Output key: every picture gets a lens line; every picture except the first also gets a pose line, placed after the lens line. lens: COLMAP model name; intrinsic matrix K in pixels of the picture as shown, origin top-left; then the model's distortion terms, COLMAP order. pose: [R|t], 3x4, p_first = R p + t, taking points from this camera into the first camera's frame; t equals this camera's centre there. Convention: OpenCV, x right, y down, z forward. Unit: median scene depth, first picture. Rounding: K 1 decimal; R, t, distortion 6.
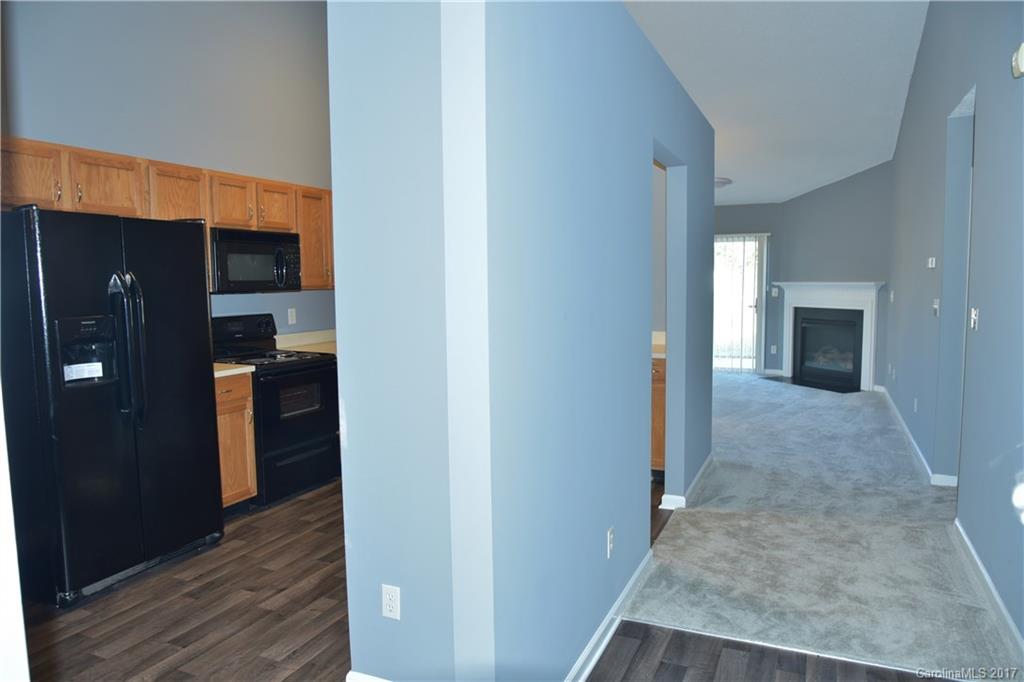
lens RADIAL K [[696.4, 0, 512.0], [0, 696.4, 341.0], [0, 0, 1]] dist [-0.043682, -0.001872]
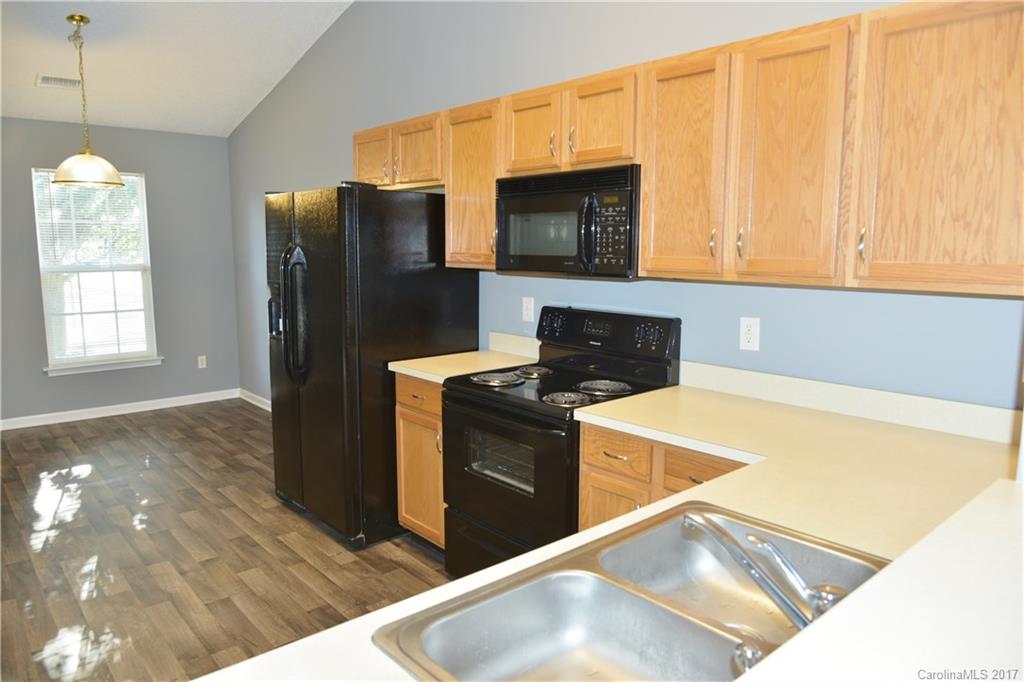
lens RADIAL K [[696.4, 0, 512.0], [0, 696.4, 341.0], [0, 0, 1]] dist [-0.043682, -0.001872]
pose [[-0.421319, 0.137371, -0.896448, 0.256006], [-0.074536, 0.979873, 0.185187, -0.153266], [0.903844, 0.144841, -0.402600, 1.509810]]
